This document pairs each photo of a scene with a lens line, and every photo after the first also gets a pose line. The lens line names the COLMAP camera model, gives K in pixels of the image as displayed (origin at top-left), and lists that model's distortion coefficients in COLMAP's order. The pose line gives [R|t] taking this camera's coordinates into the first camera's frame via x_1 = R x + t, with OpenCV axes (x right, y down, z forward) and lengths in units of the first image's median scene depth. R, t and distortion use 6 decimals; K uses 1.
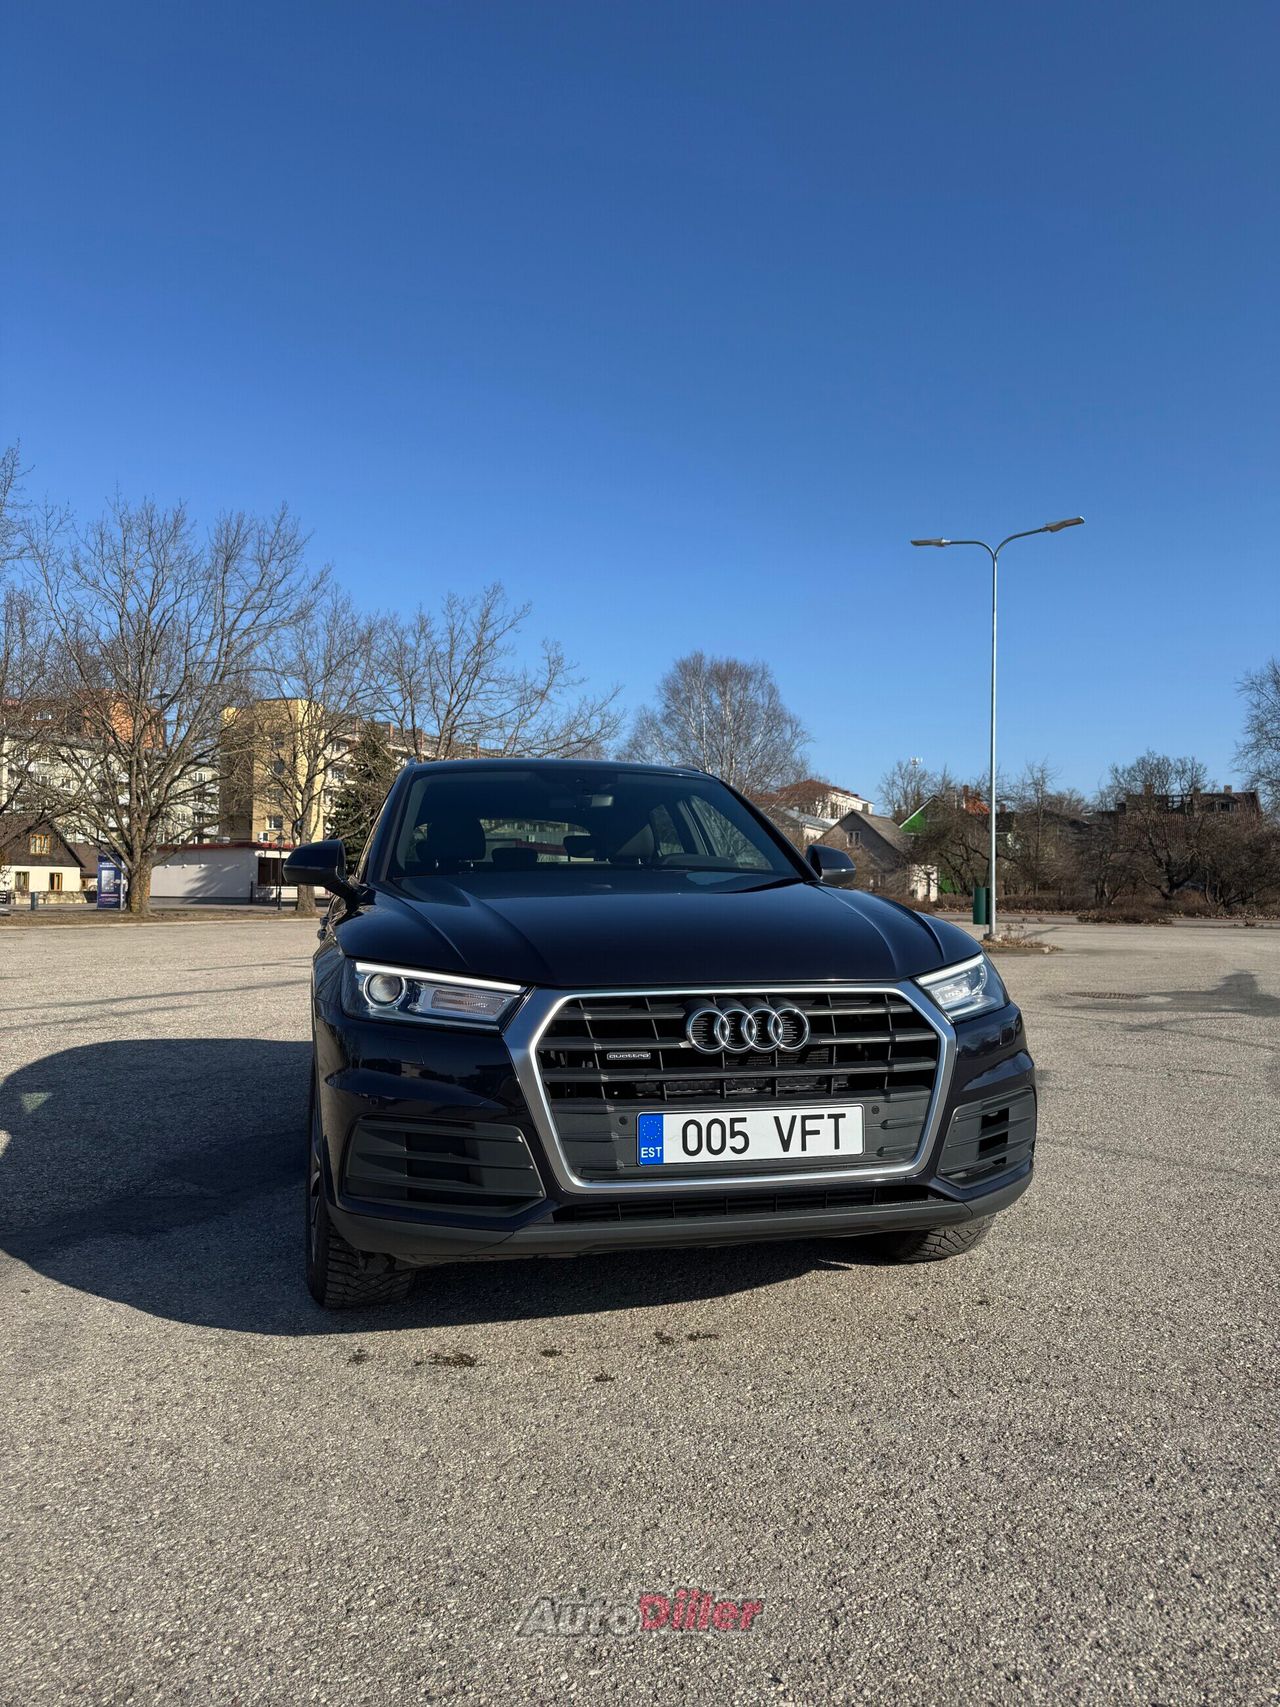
lens RADIAL K [[1185.8, 0, 632.4], [0, 1185.8, 877.4], [0, 0, 1]] dist [0.109127, -0.225308]
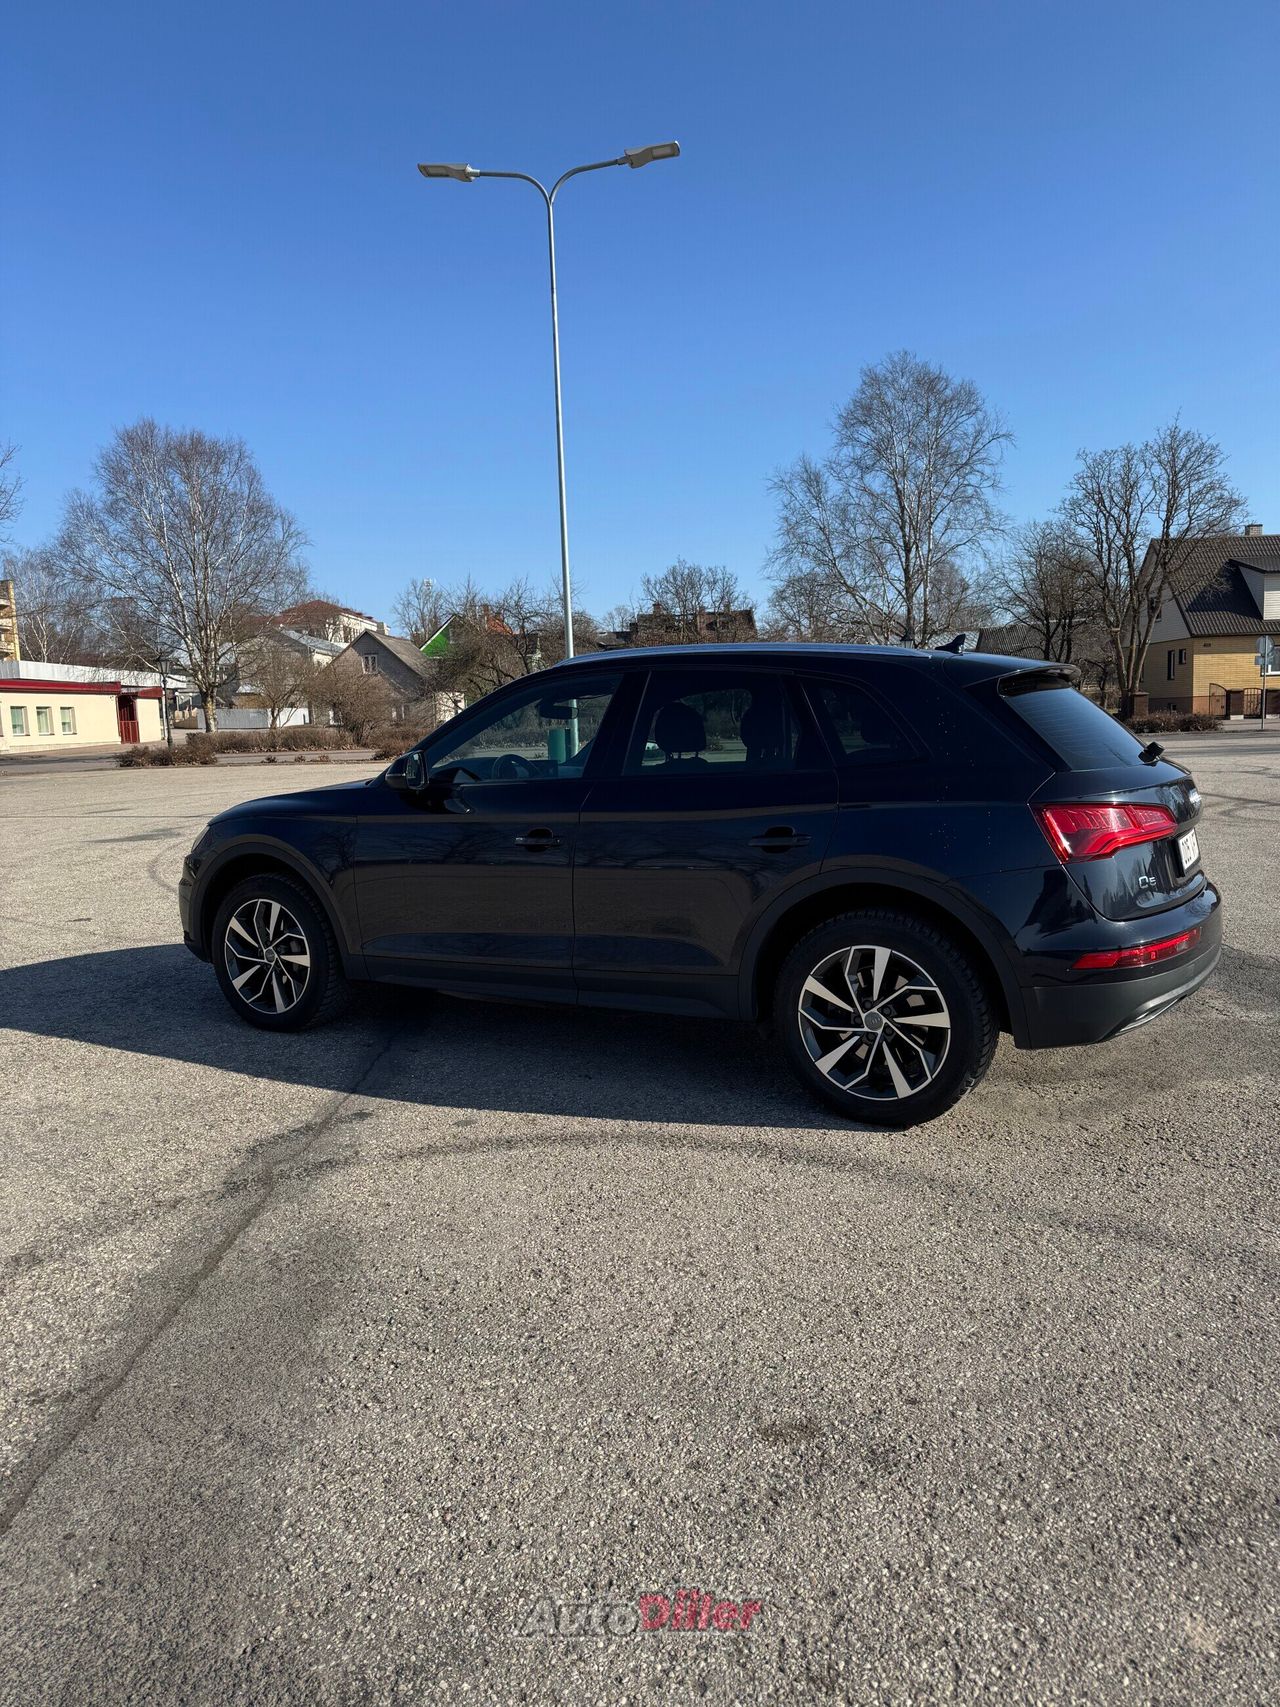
lens RADIAL K [[1185.8, 0, 632.4], [0, 1185.8, 877.4], [0, 0, 1]] dist [0.109127, -0.225308]
pose [[0.922522, -0.092489, 0.374698, 0.026848], [0.038145, 0.987957, 0.149950, -0.002196], [-0.384055, -0.124040, 0.914941, 0.135311]]
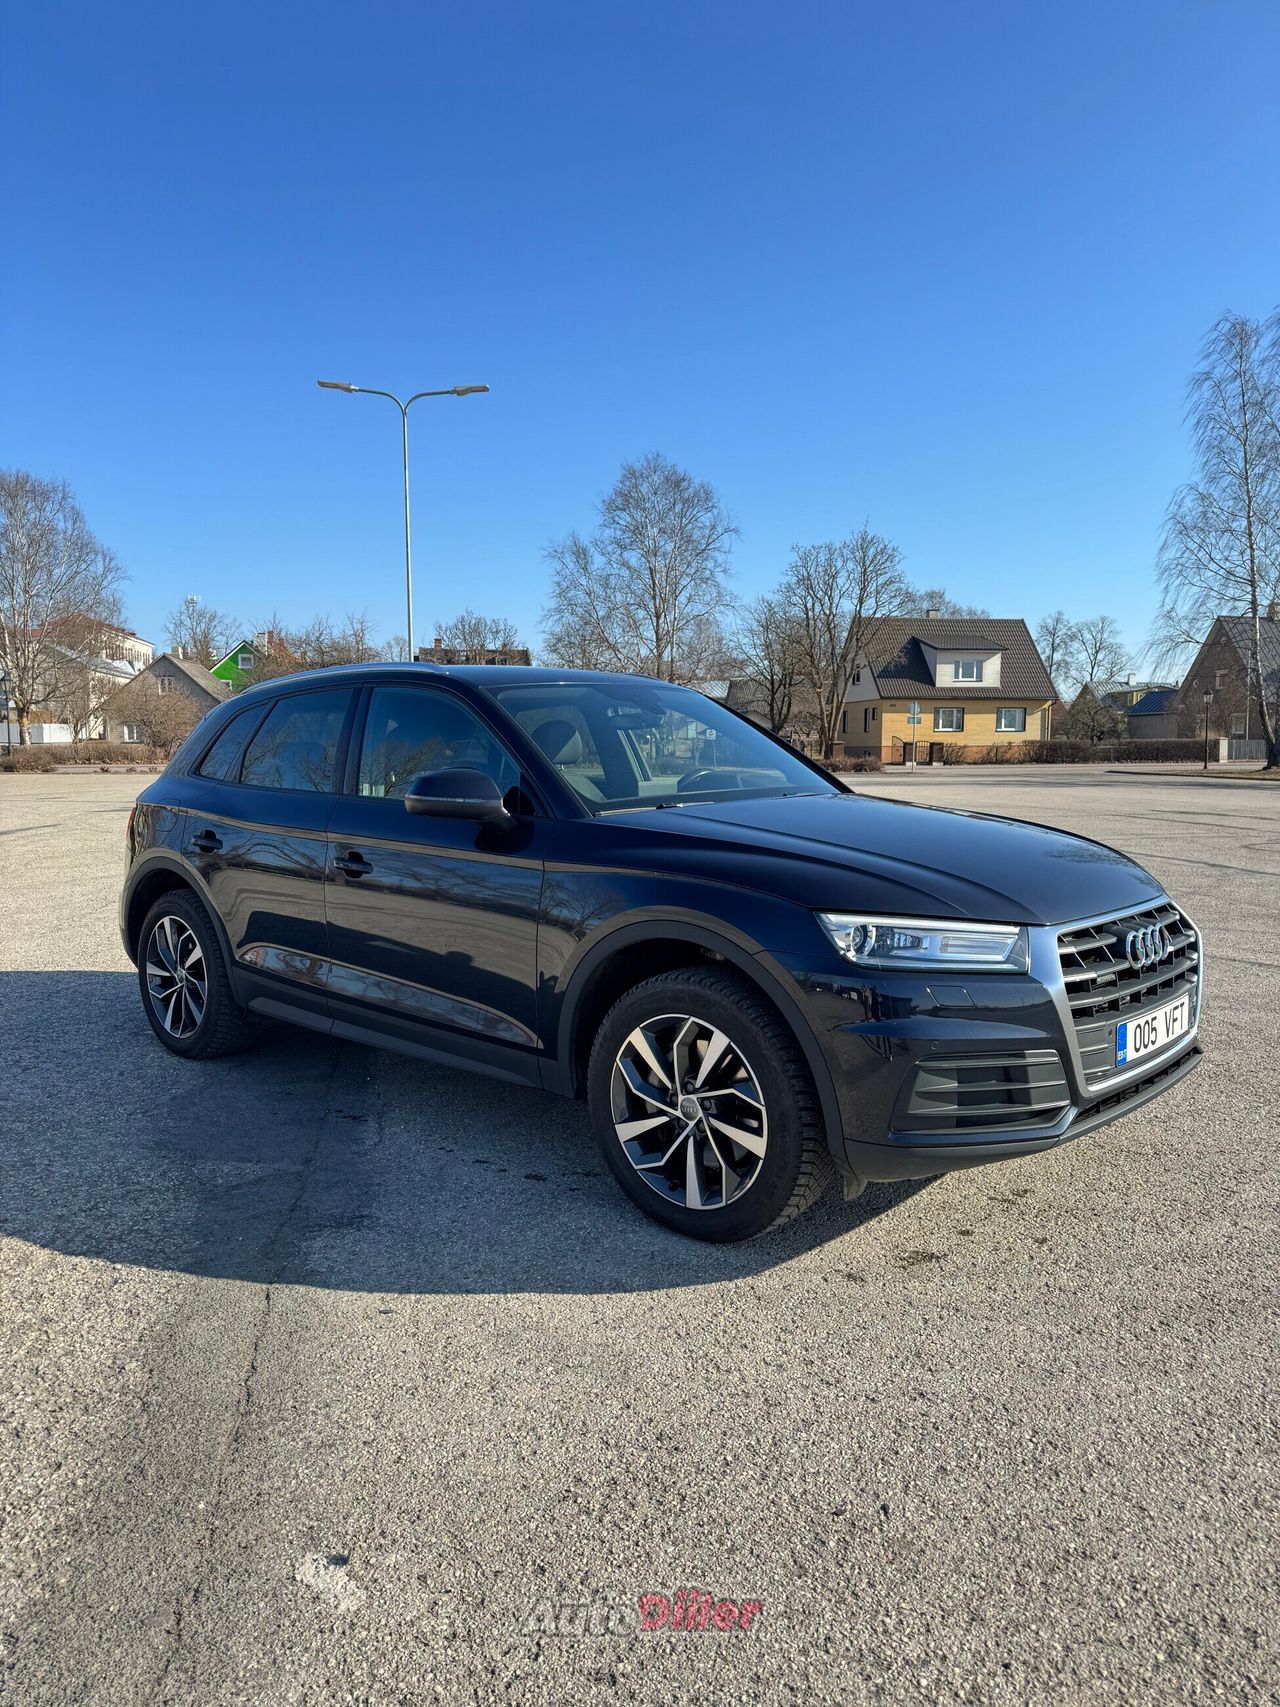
lens RADIAL K [[1185.8, 0, 632.4], [0, 1185.8, 877.4], [0, 0, 1]] dist [0.109127, -0.225308]
pose [[0.835821, -0.068419, 0.544721, -0.041653], [-0.001337, 0.991947, 0.126643, -0.004069], [-0.549000, -0.106580, 0.828999, 0.010907]]
